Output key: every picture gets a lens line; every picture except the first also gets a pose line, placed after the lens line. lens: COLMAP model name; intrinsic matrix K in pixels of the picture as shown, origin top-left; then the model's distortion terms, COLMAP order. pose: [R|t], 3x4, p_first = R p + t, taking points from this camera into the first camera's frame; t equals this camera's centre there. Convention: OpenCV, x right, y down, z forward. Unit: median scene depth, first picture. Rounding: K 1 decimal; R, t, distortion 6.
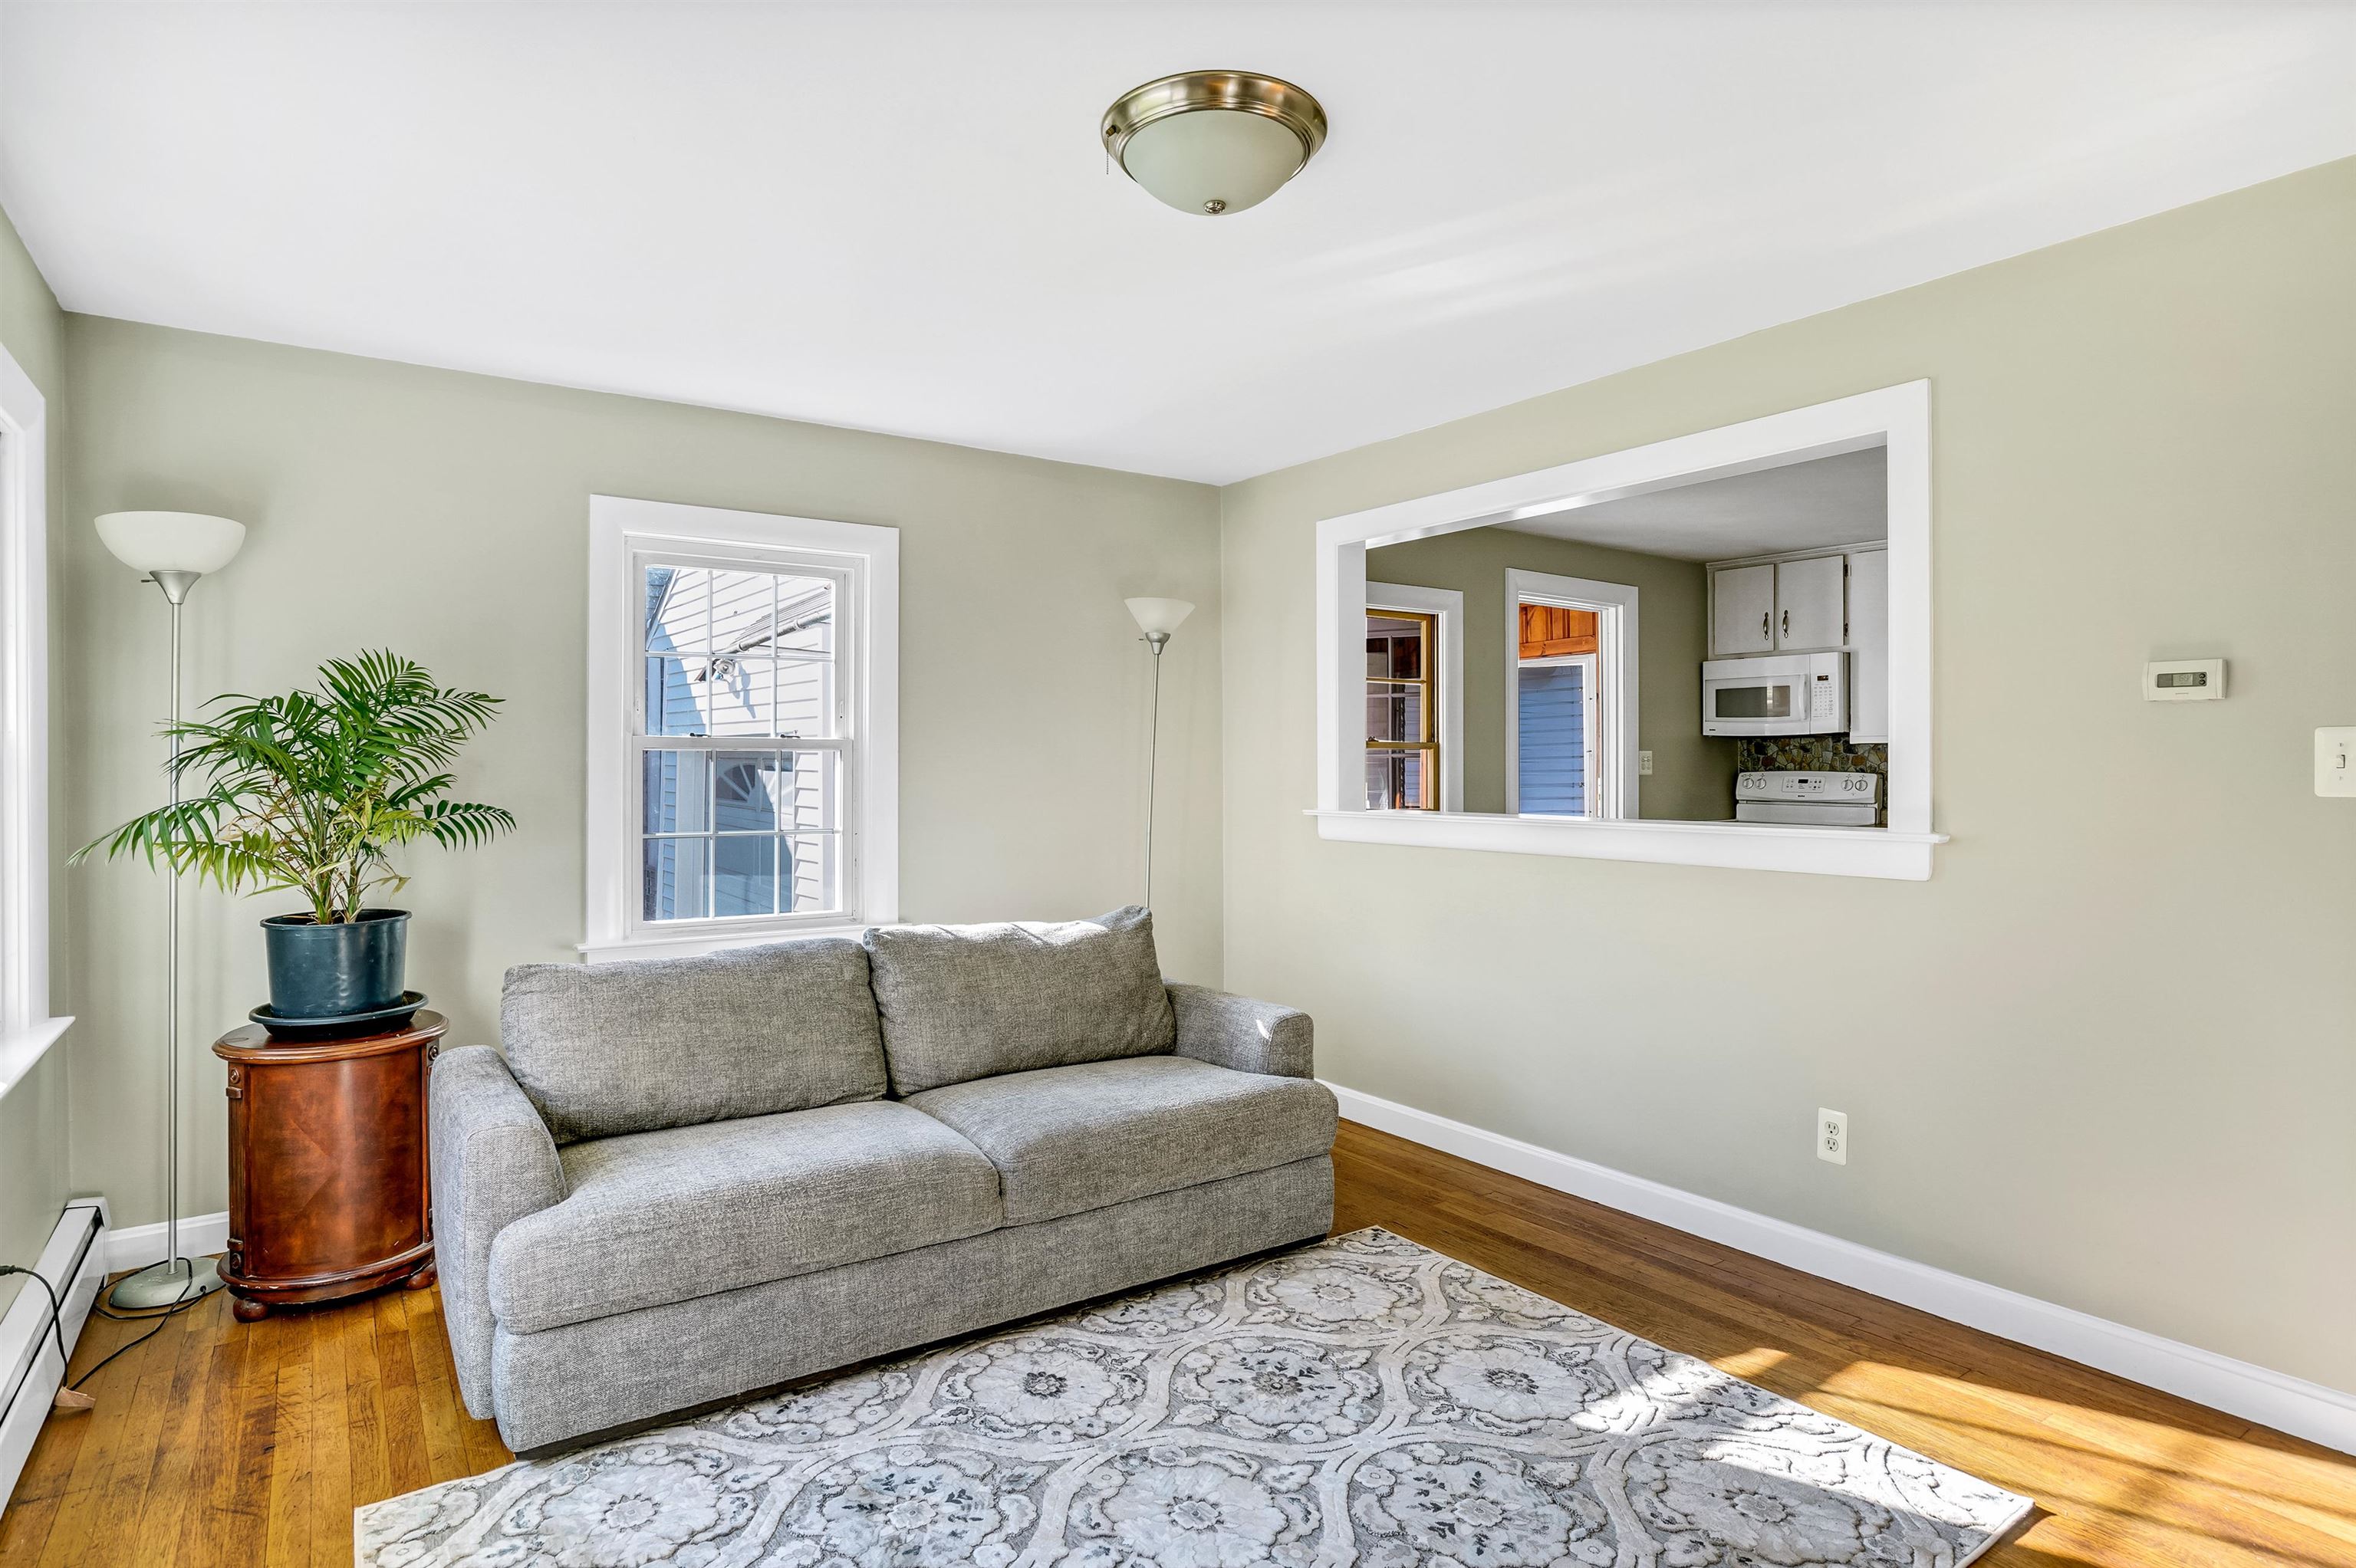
lens RADIAL K [[1275.5, 0, 1145.6], [0, 1275.5, 782.1], [0, 0, 1]] dist [-0.032801, 0.025000]
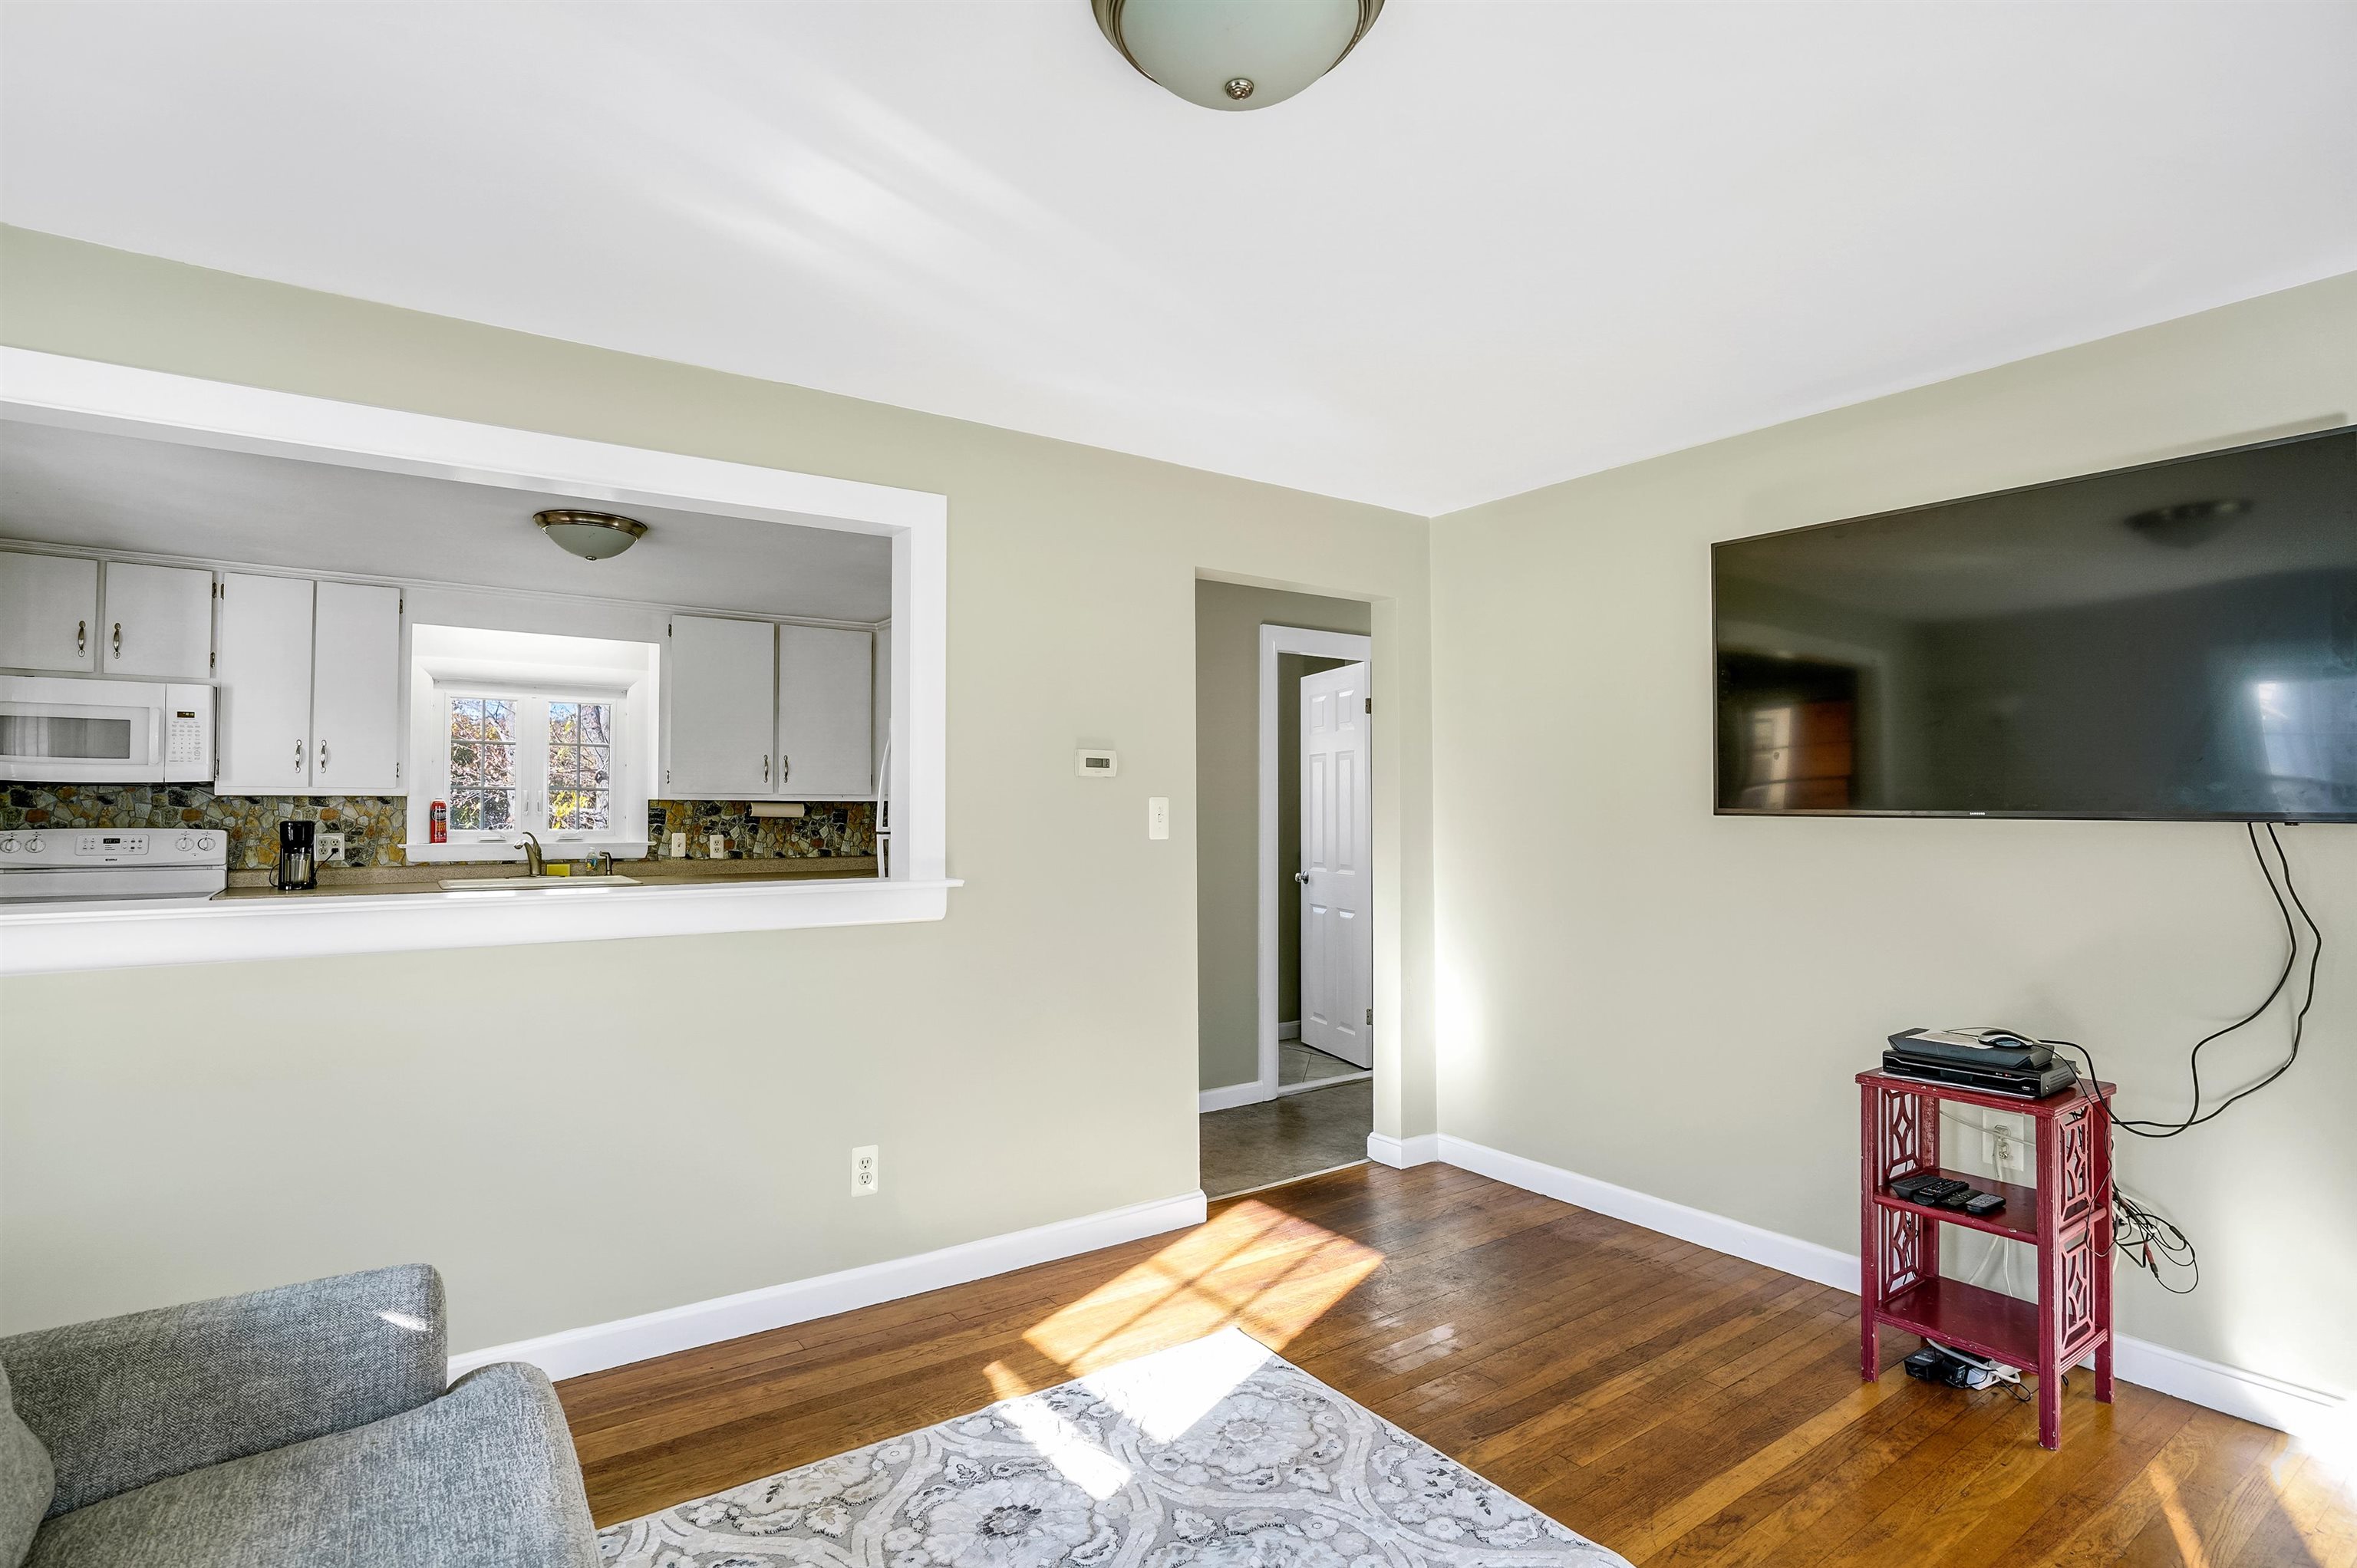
lens RADIAL K [[1163.3, 0, 1187.3], [0, 1163.3, 800.7], [0, 0, 1]] dist [-0.031302, 0.000783]
pose [[-0.024971, 0.013131, 0.999602, -0.440386], [0.015001, 0.999806, -0.012759, -0.014463], [-0.999576, 0.014676, -0.025163, 0.749413]]
